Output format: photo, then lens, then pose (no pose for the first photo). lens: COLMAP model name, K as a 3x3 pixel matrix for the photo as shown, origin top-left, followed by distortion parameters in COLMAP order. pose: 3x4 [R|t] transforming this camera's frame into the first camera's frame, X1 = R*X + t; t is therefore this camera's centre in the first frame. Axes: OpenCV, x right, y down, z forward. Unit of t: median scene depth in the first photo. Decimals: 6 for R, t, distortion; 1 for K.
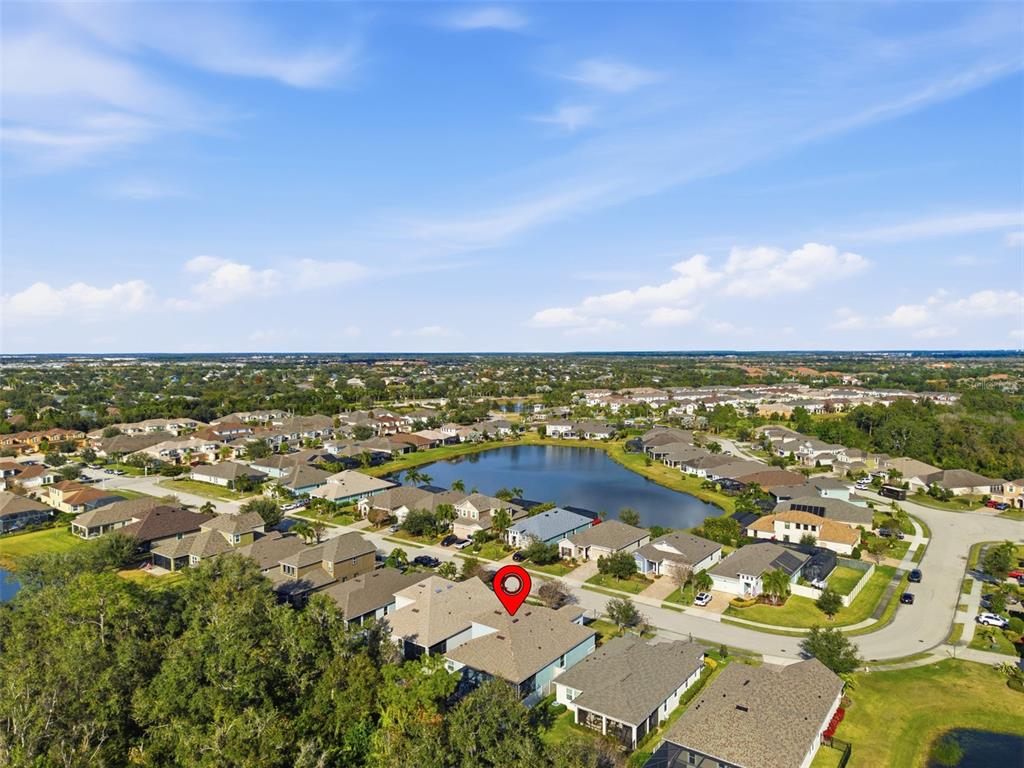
lens RADIAL K [[686.5, 0, 512.0], [0, 686.5, 384.0], [0, 0, 1]] dist [0.015821, 0.000154]
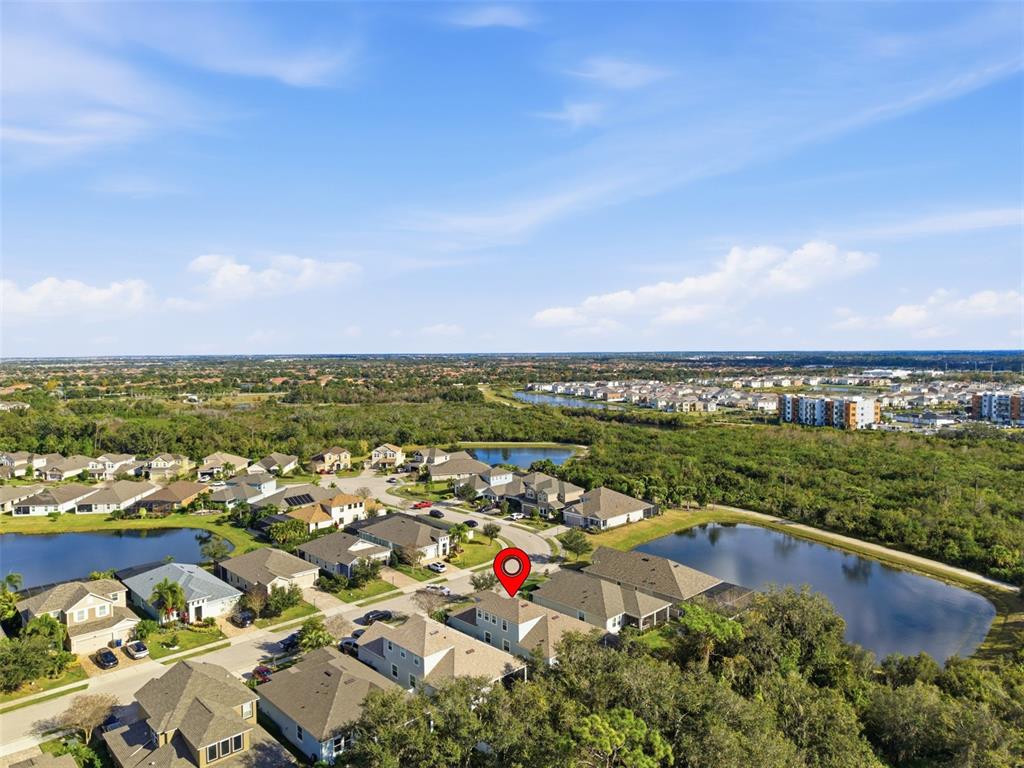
lens RADIAL K [[686.5, 0, 512.0], [0, 686.5, 384.0], [0, 0, 1]] dist [0.015821, 0.000154]
pose [[0.173134, -0.044722, 0.983882, -0.856602], [0.060634, 0.997558, 0.034674, -0.023756], [-0.983030, 0.053654, 0.175423, 0.704054]]
